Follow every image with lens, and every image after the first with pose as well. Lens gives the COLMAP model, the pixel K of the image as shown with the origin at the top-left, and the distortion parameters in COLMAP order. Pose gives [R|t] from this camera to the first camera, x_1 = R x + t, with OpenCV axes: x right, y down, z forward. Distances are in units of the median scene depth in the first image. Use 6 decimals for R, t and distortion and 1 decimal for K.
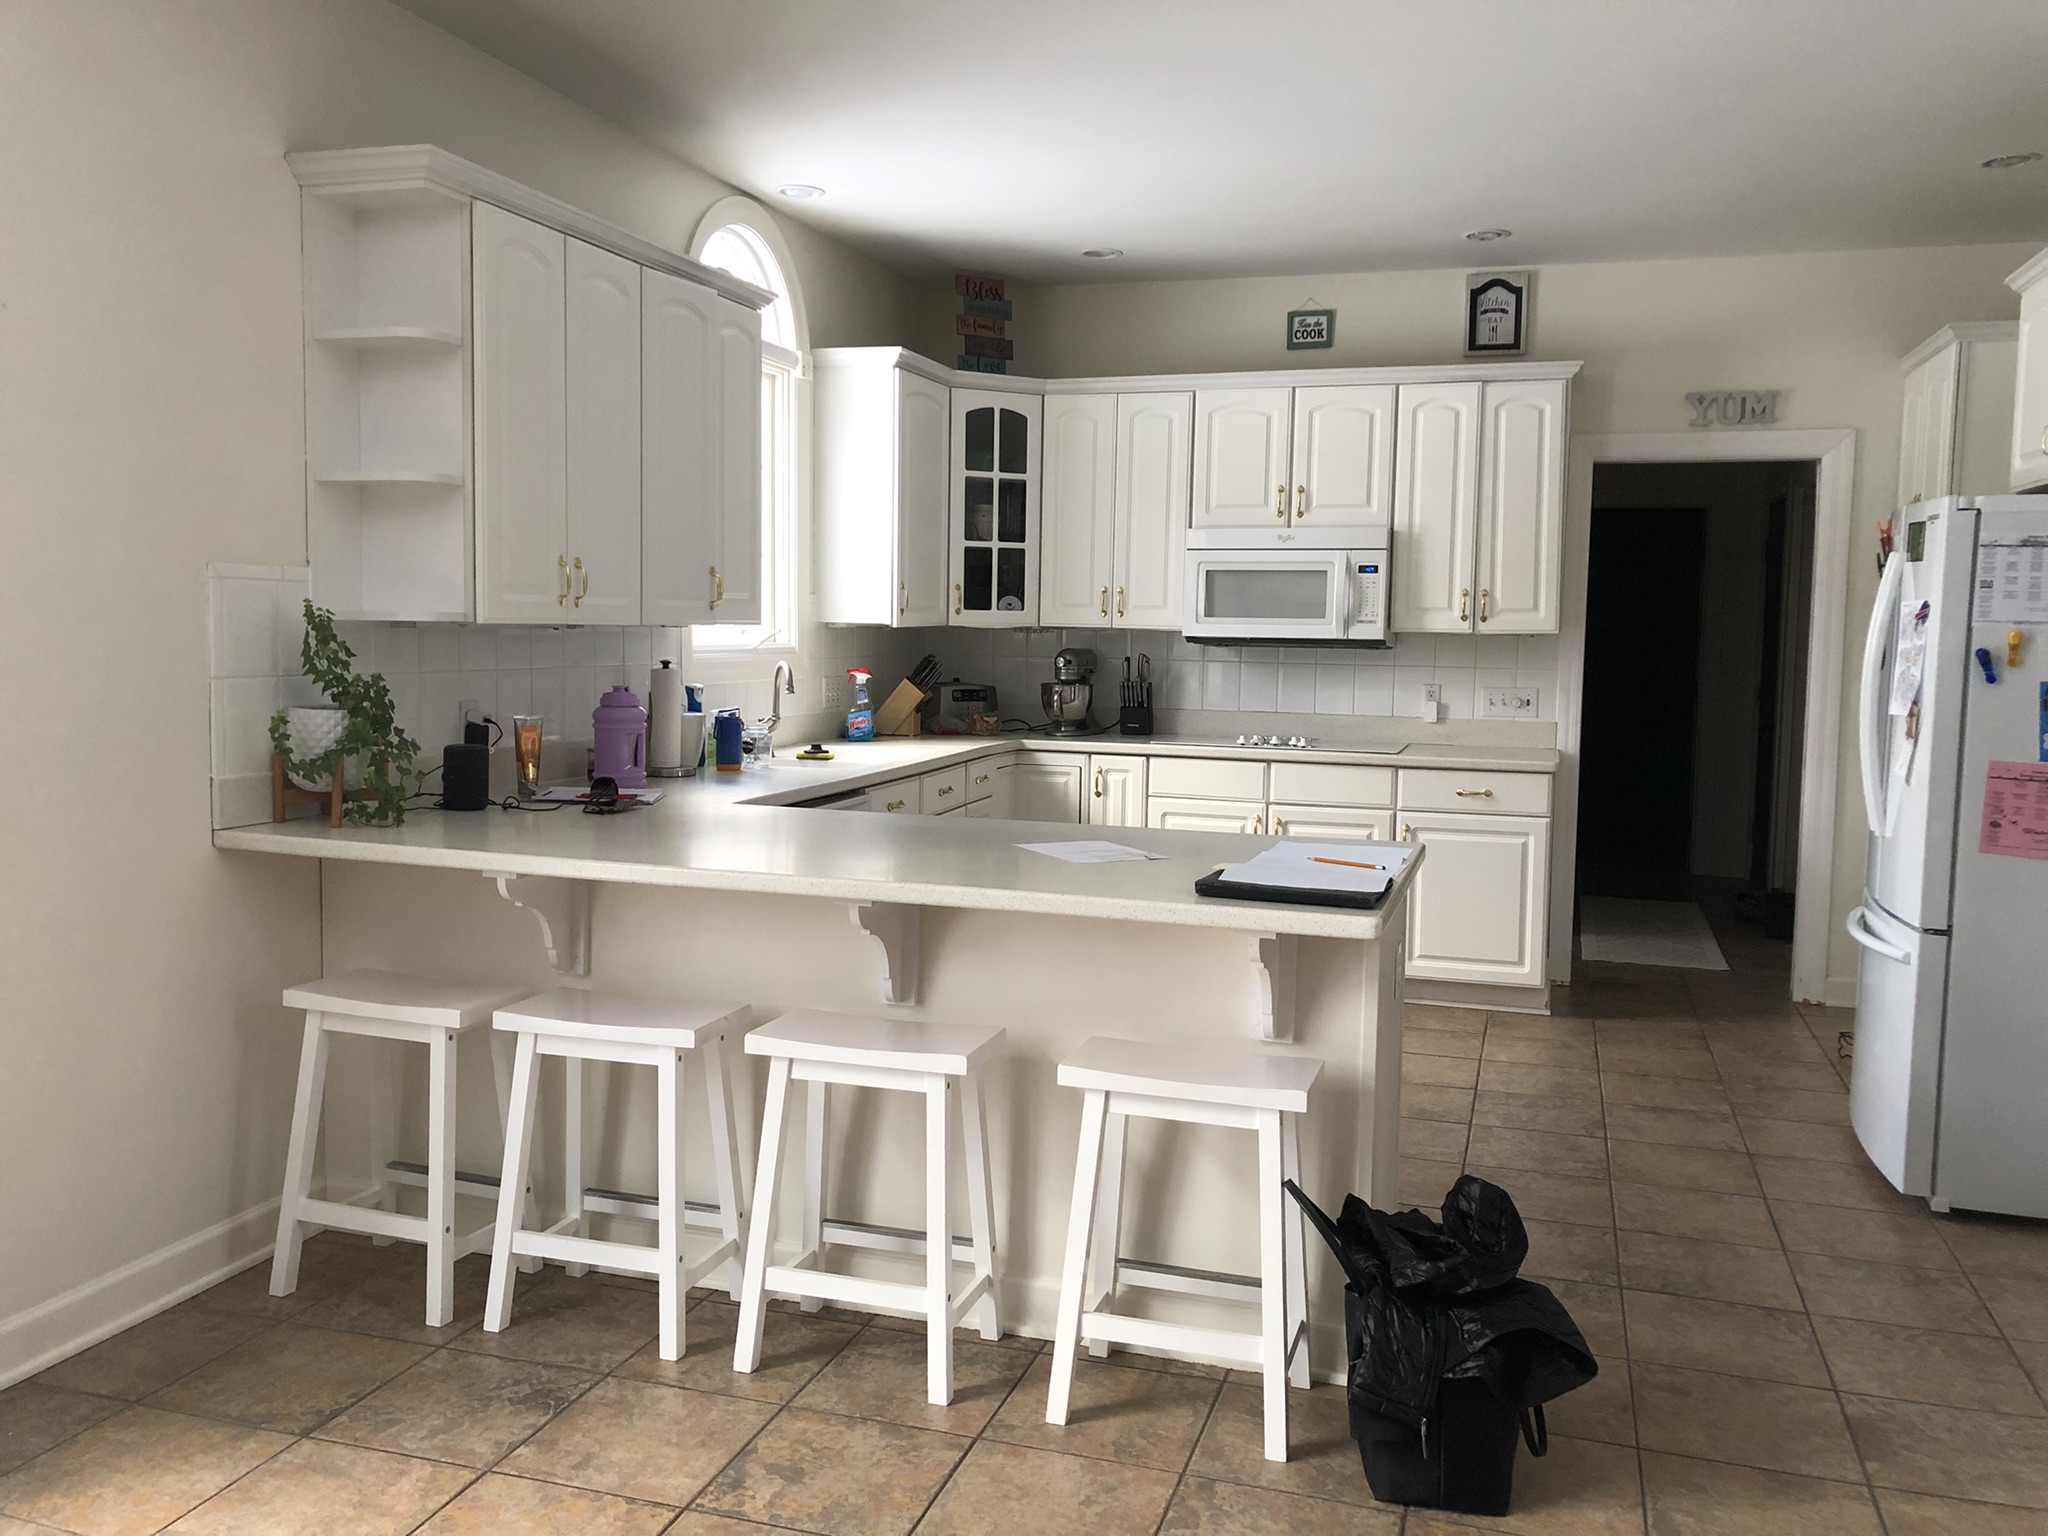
lens RADIAL K [[1666.3, 0, 1019.7], [0, 1666.3, 775.3], [0, 0, 1]] dist [-0.006007, 0.040039]
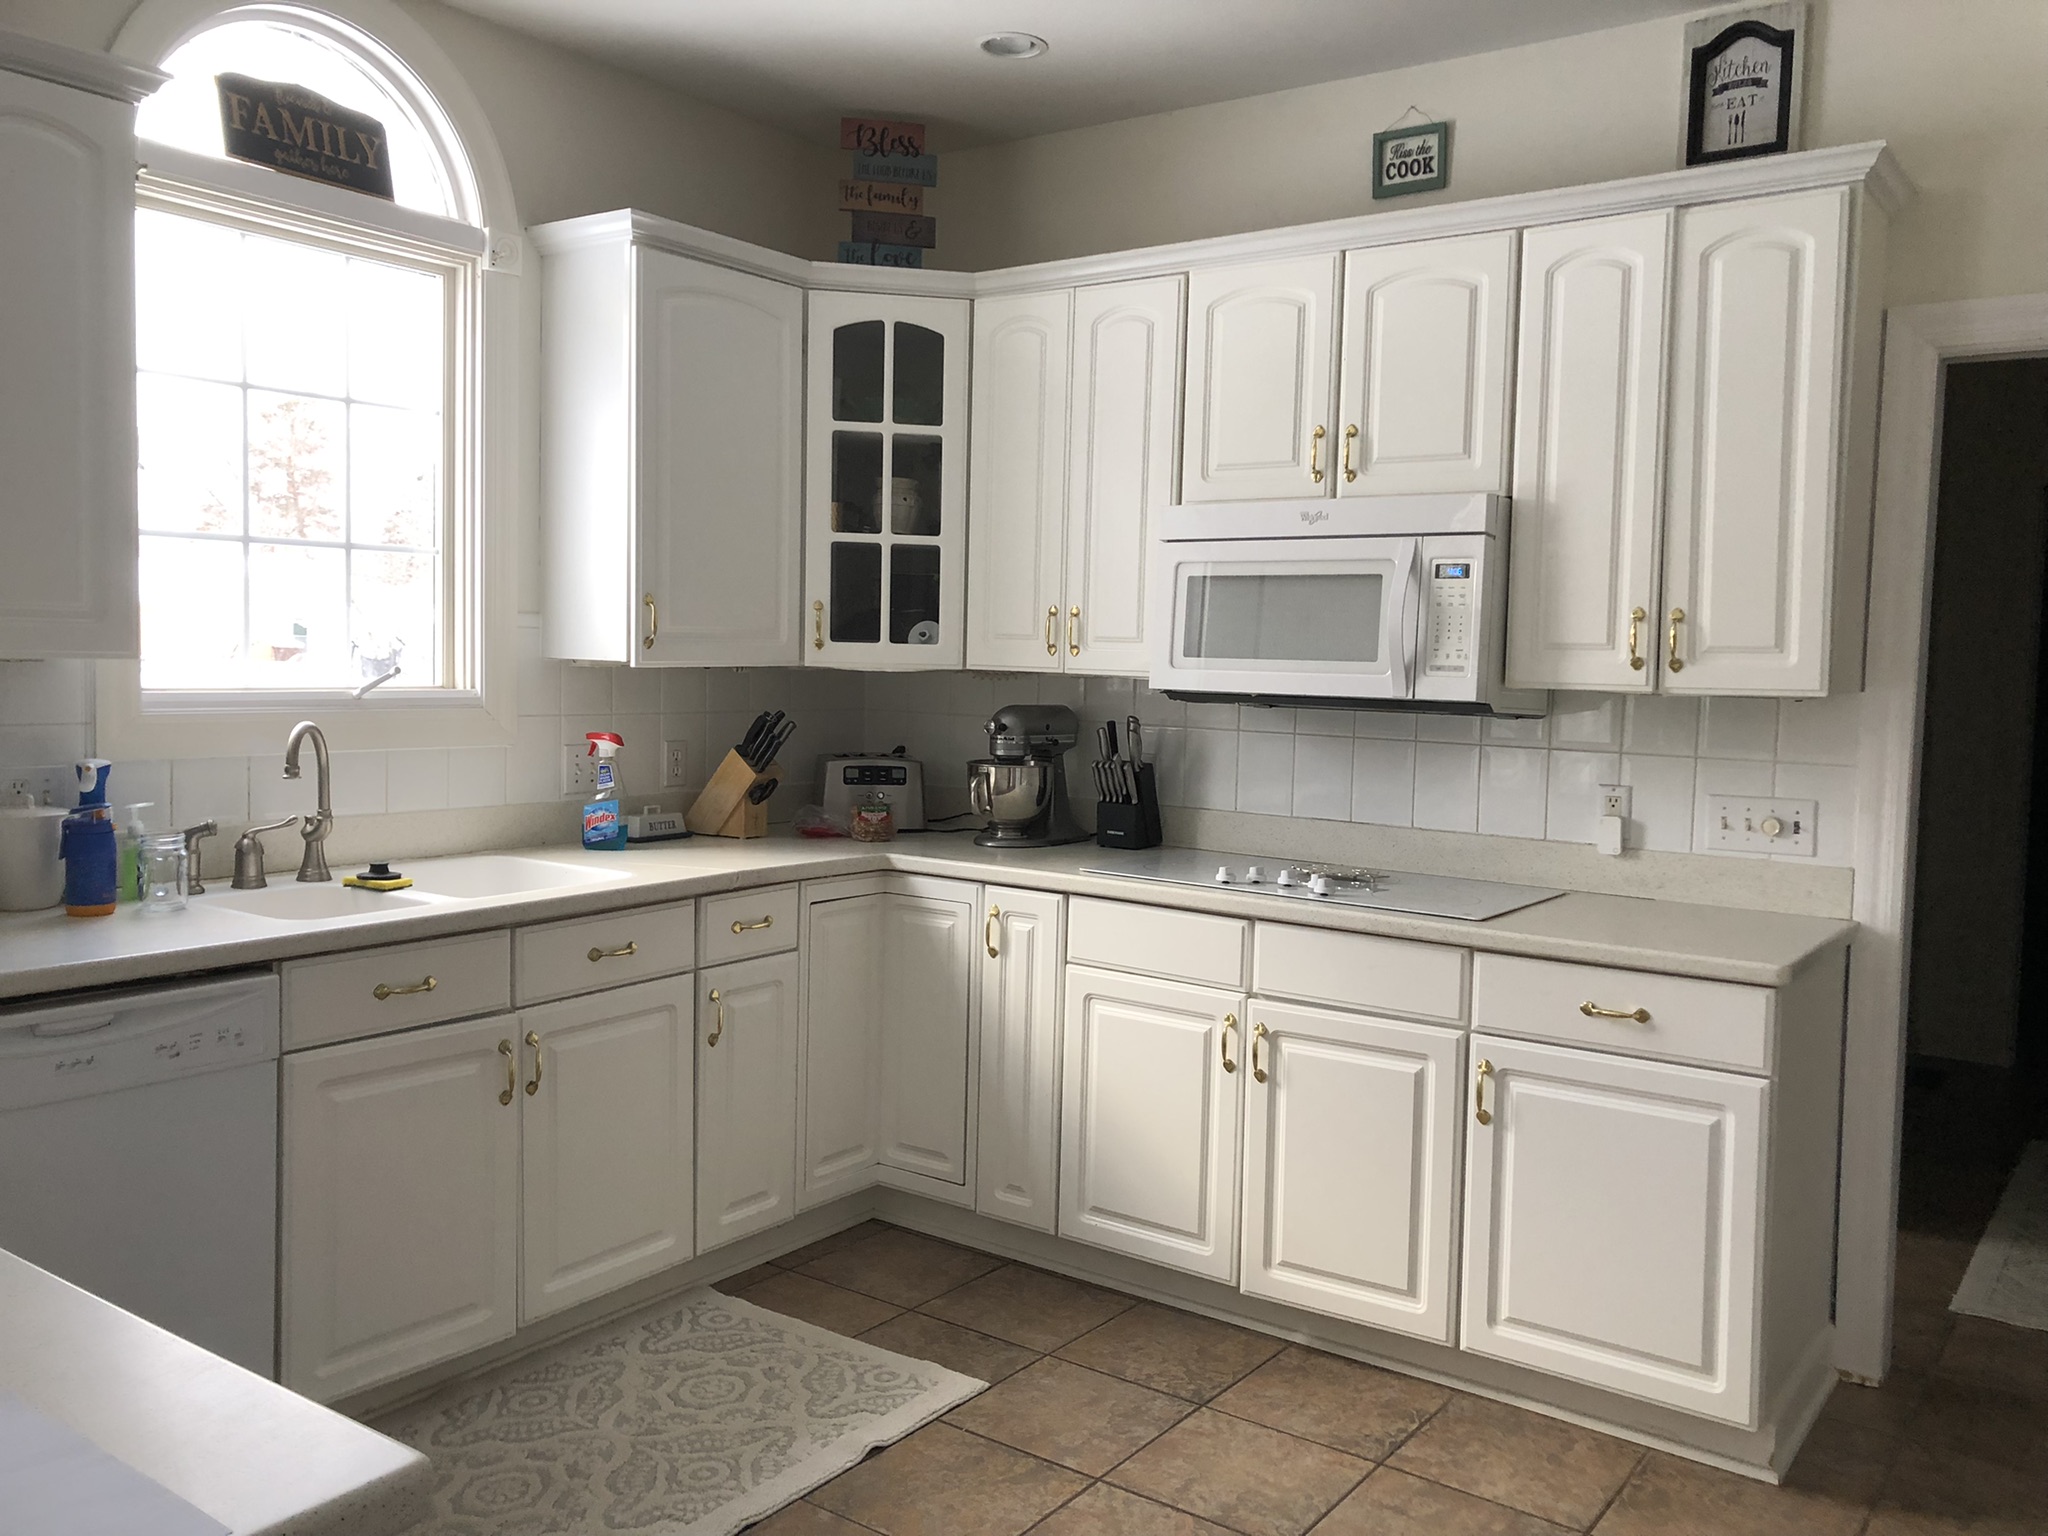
lens RADIAL K [[1666.3, 0, 1029.4], [0, 1666.3, 756.2], [0, 0, 1]] dist [-0.006007, 0.040039]
pose [[0.951341, 0.028465, -0.306822, 0.239439], [-0.039186, 0.998816, -0.028837, -0.041939], [0.305638, 0.039457, 0.951330, 0.435897]]
